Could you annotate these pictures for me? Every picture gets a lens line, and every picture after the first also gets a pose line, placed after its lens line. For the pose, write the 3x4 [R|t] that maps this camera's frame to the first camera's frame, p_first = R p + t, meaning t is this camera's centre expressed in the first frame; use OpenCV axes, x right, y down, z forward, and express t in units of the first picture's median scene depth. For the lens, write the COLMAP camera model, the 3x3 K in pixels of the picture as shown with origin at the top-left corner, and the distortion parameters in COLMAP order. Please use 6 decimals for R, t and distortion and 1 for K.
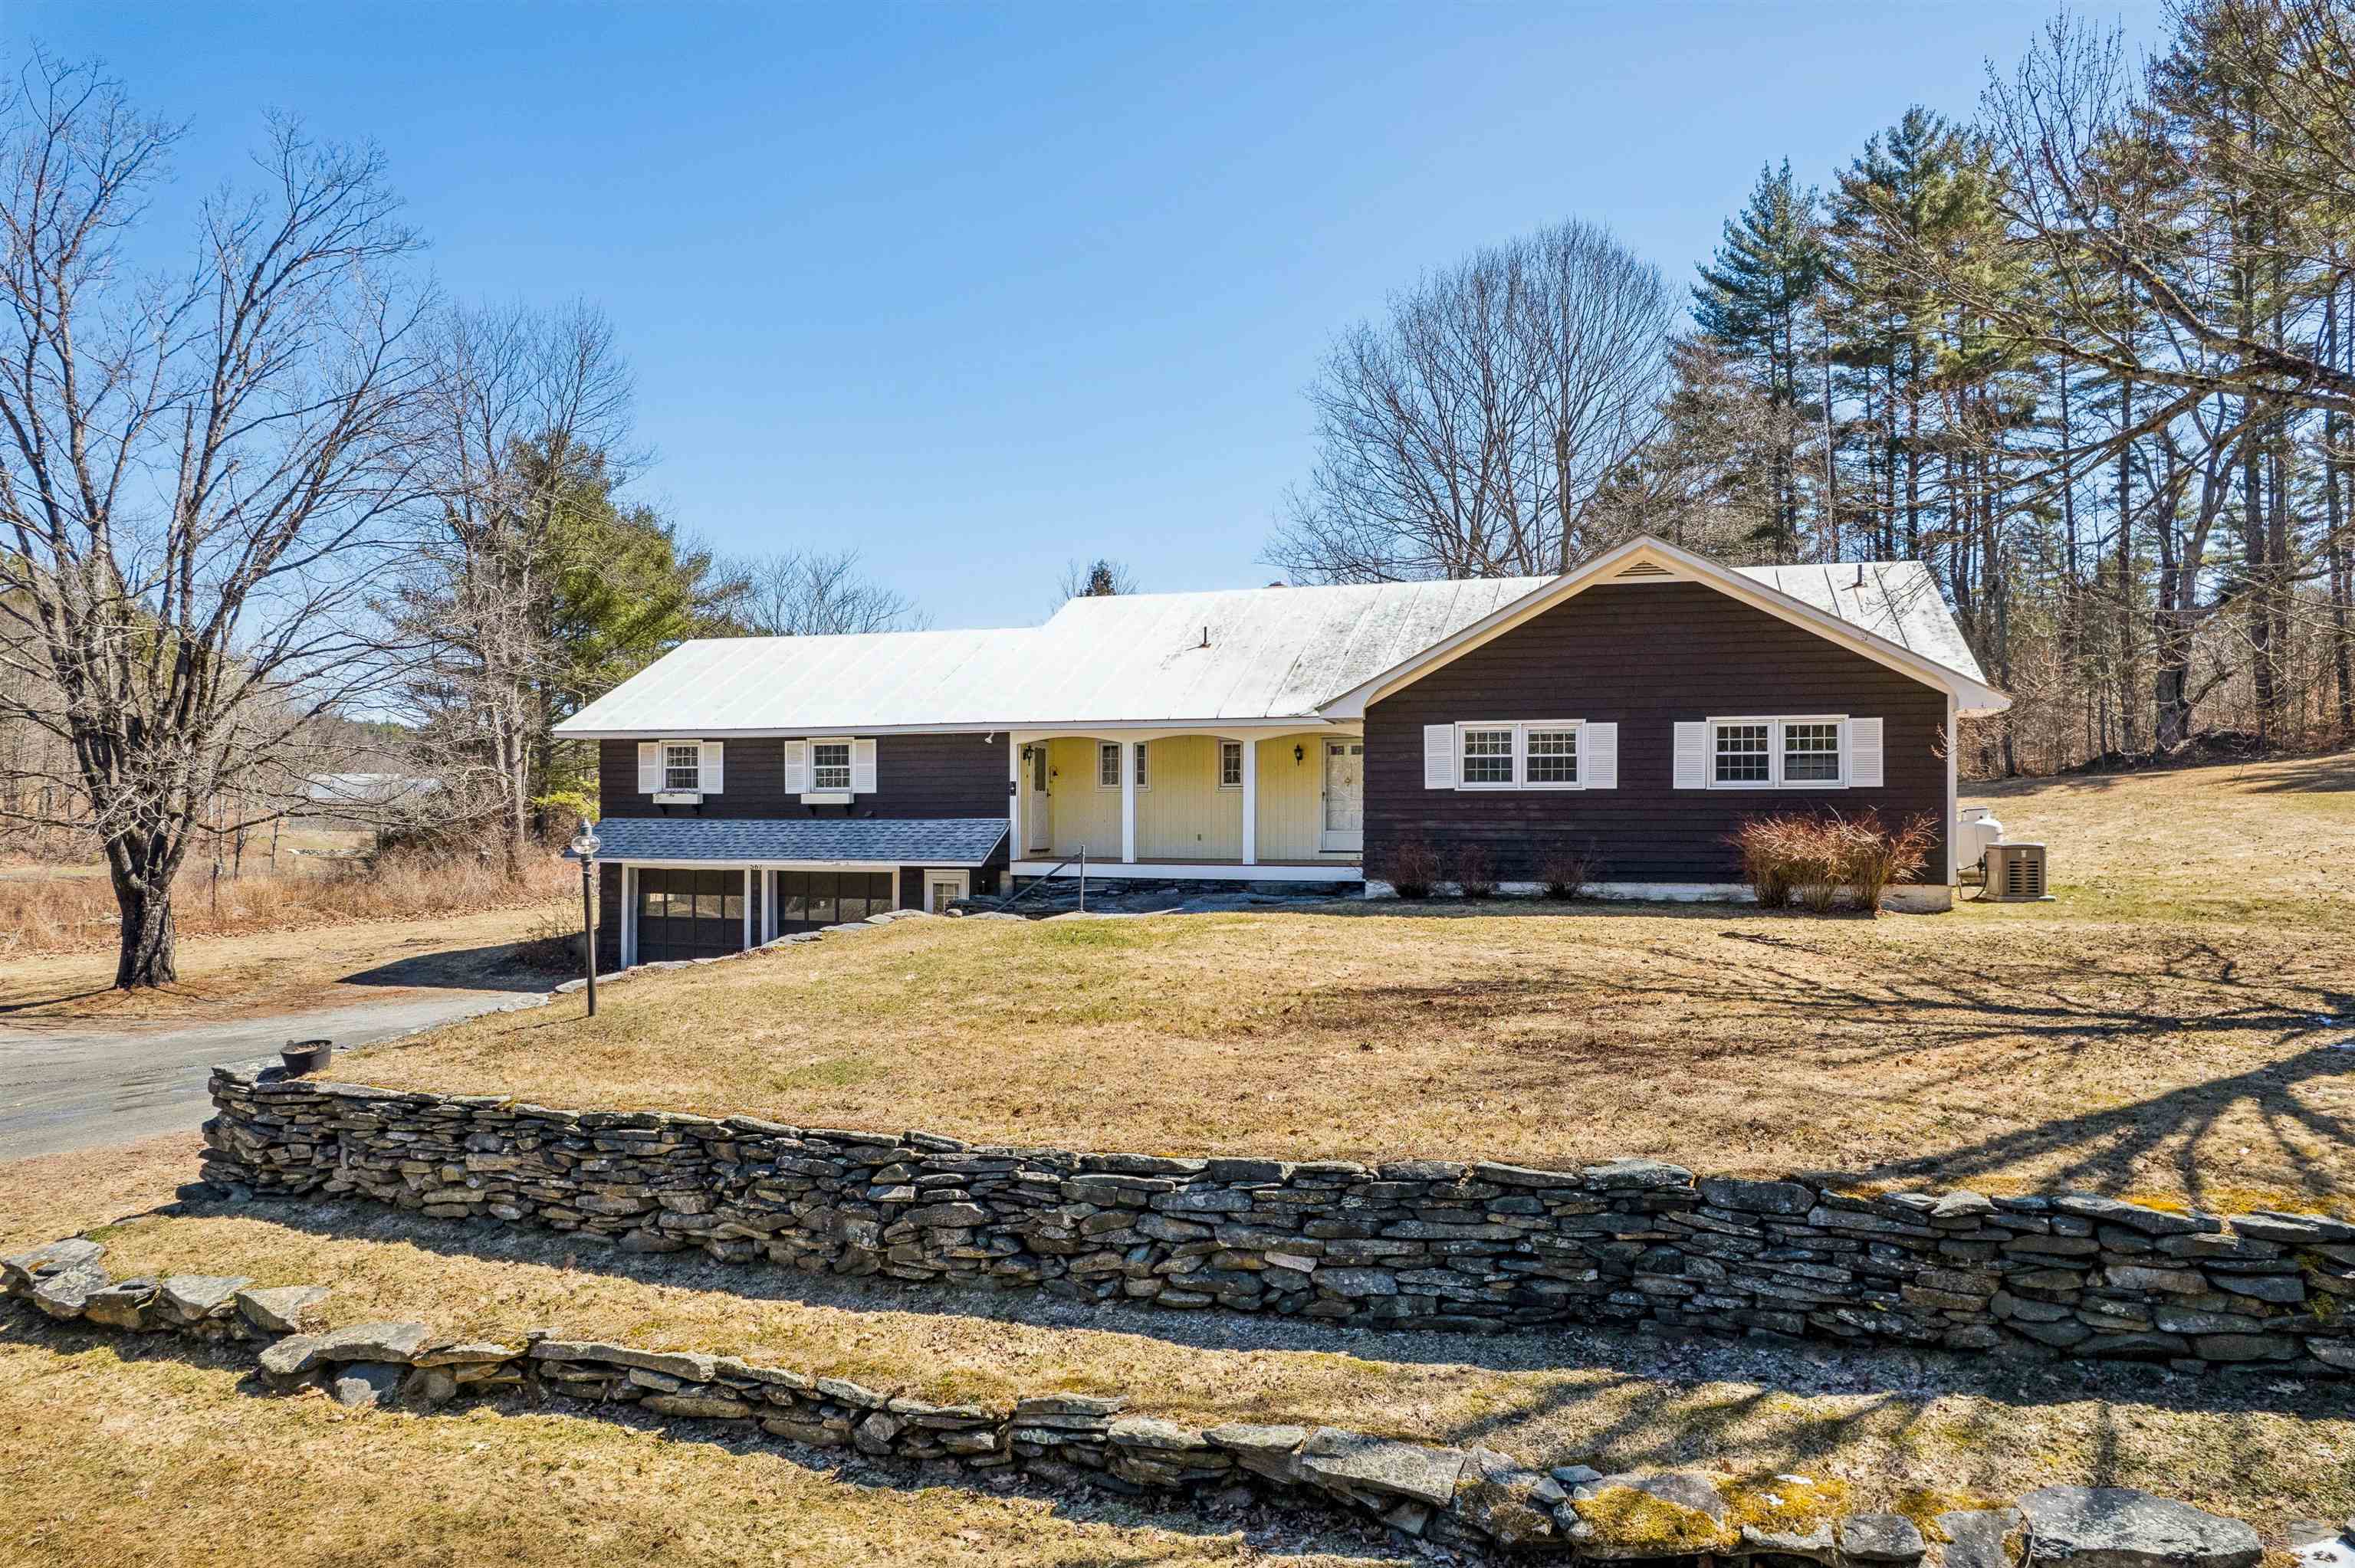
lens RADIAL K [[1535.9, 0, 1177.5], [0, 1535.9, 784.0], [0, 0, 1]] dist [-0.033683, 0.038782]
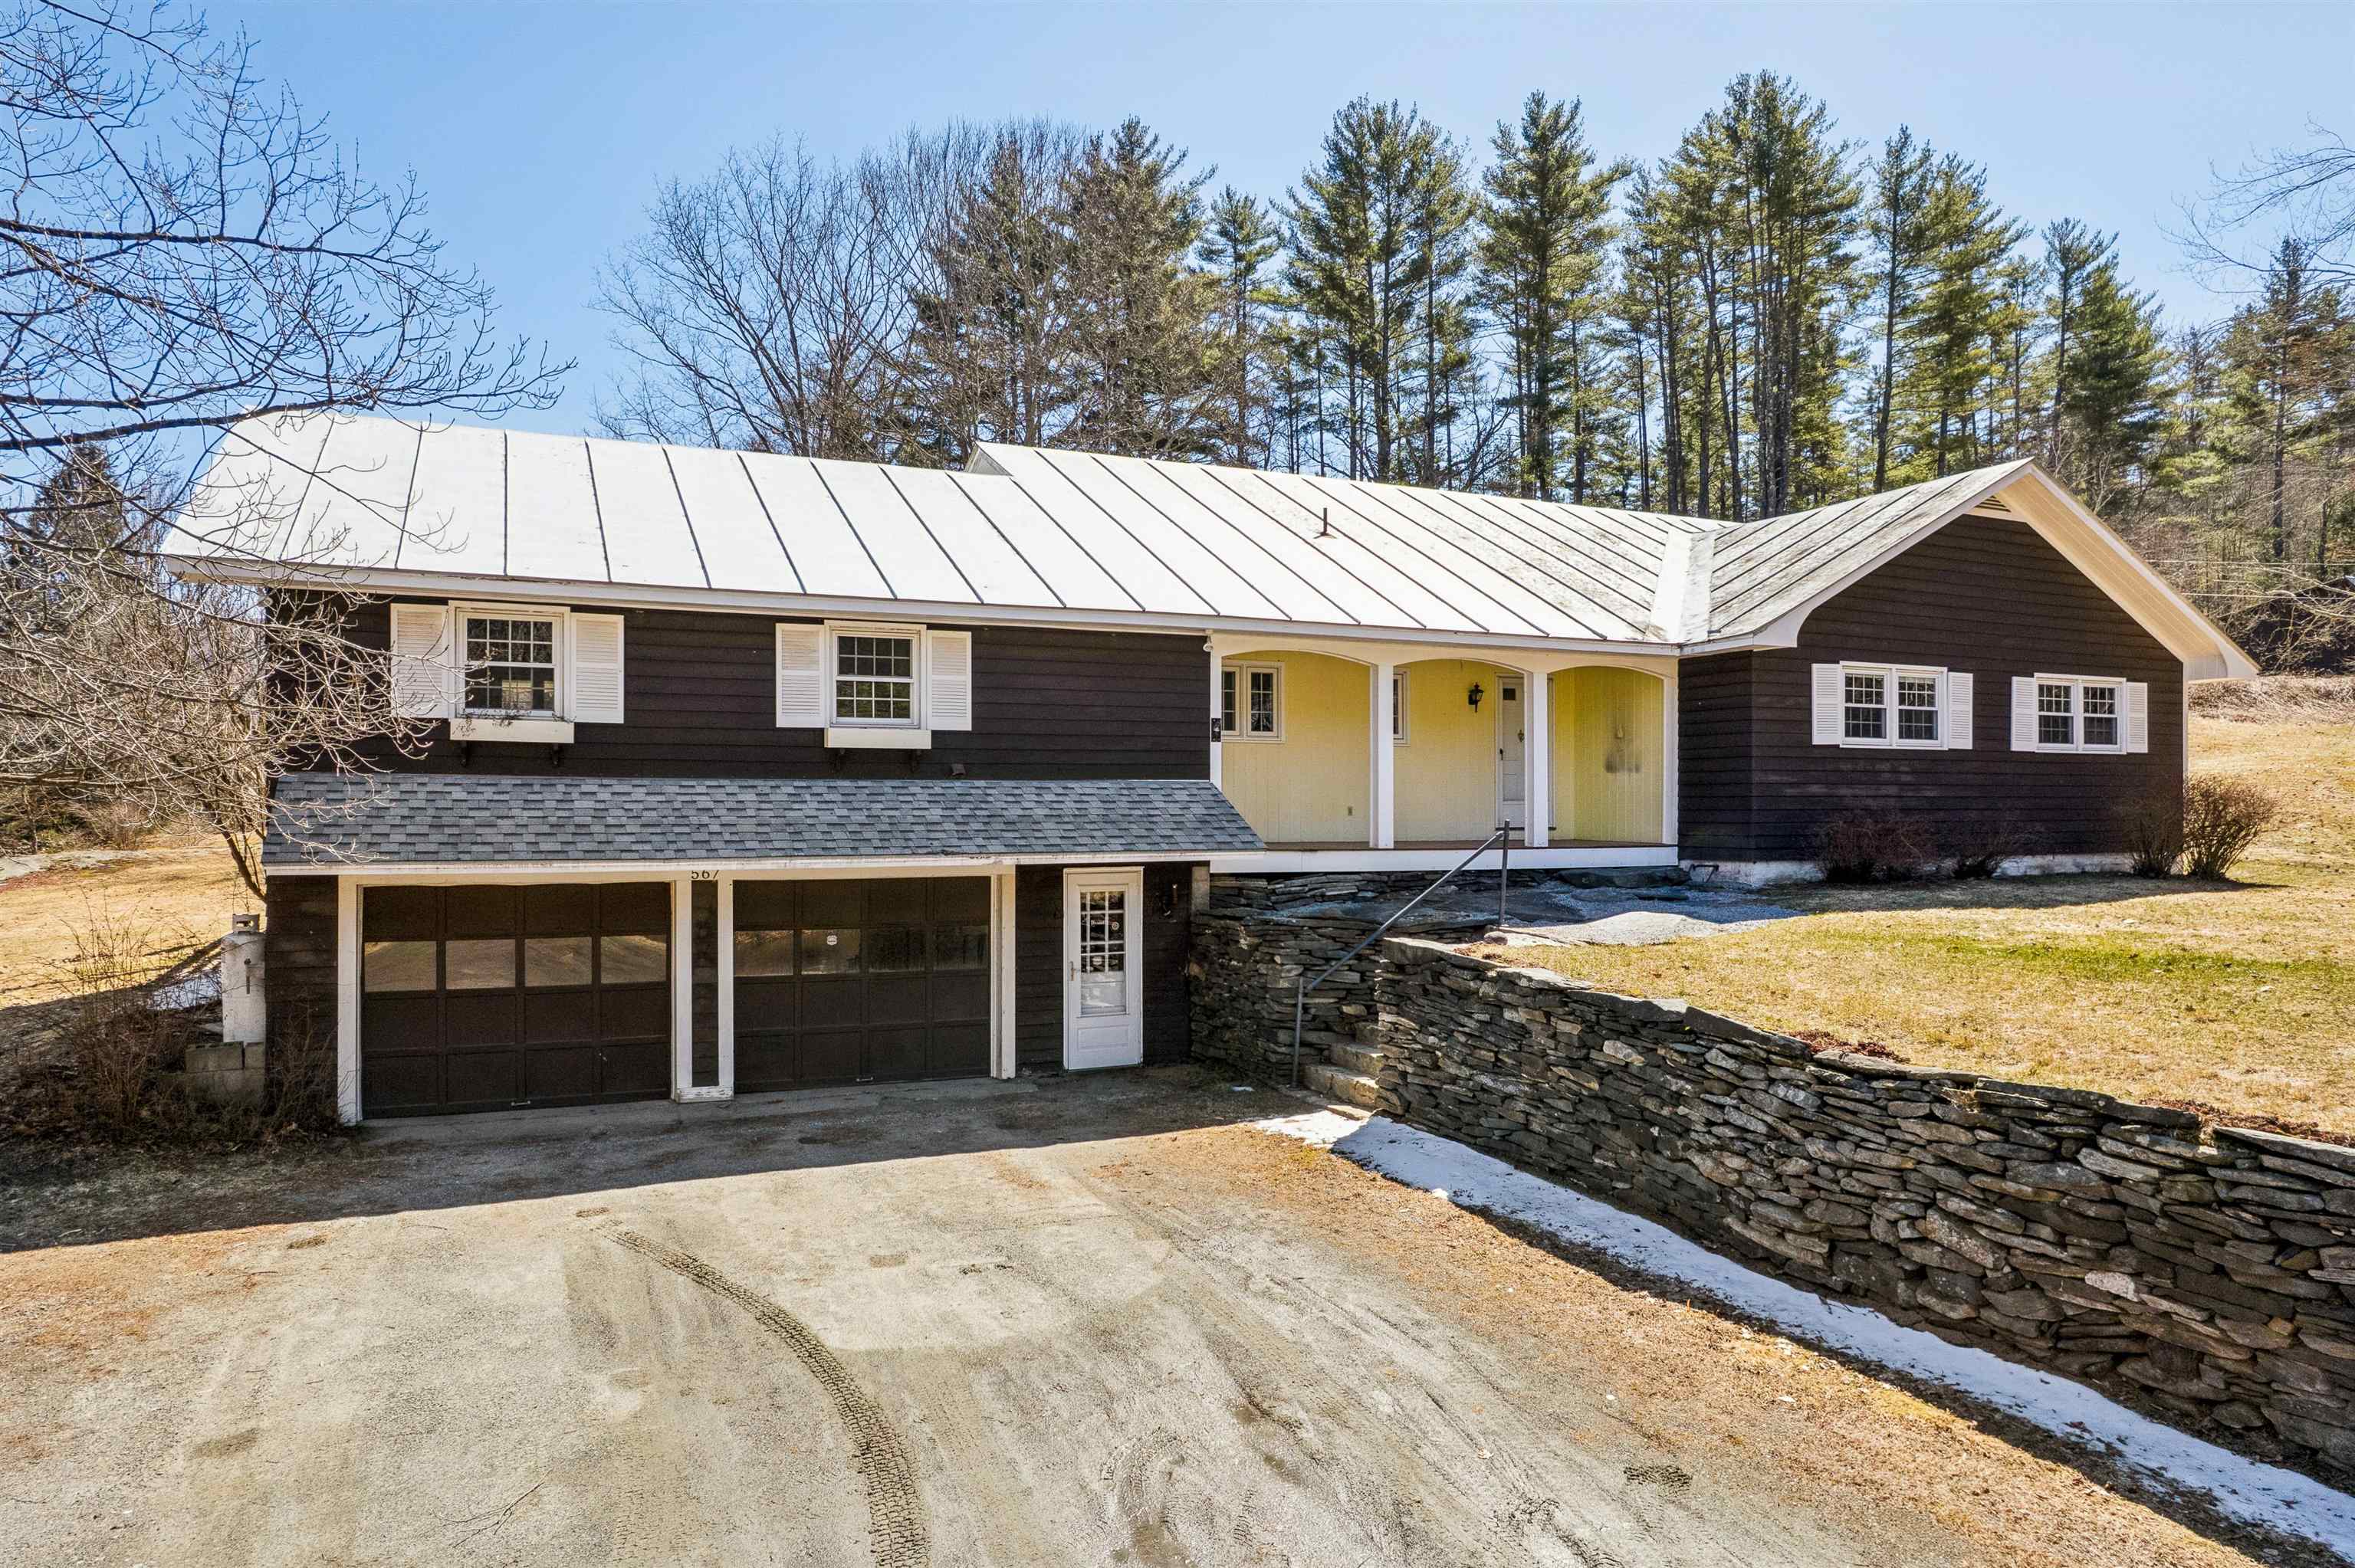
lens RADIAL K [[1535.9, 0, 1177.5], [0, 1535.9, 784.0], [0, 0, 1]] dist [-0.033683, 0.038782]
pose [[0.727161, 0.010269, 0.686390, -0.530914], [-0.014153, 0.999900, 0.000034, 0.024281], [-0.686321, -0.009739, 0.727234, 0.571372]]
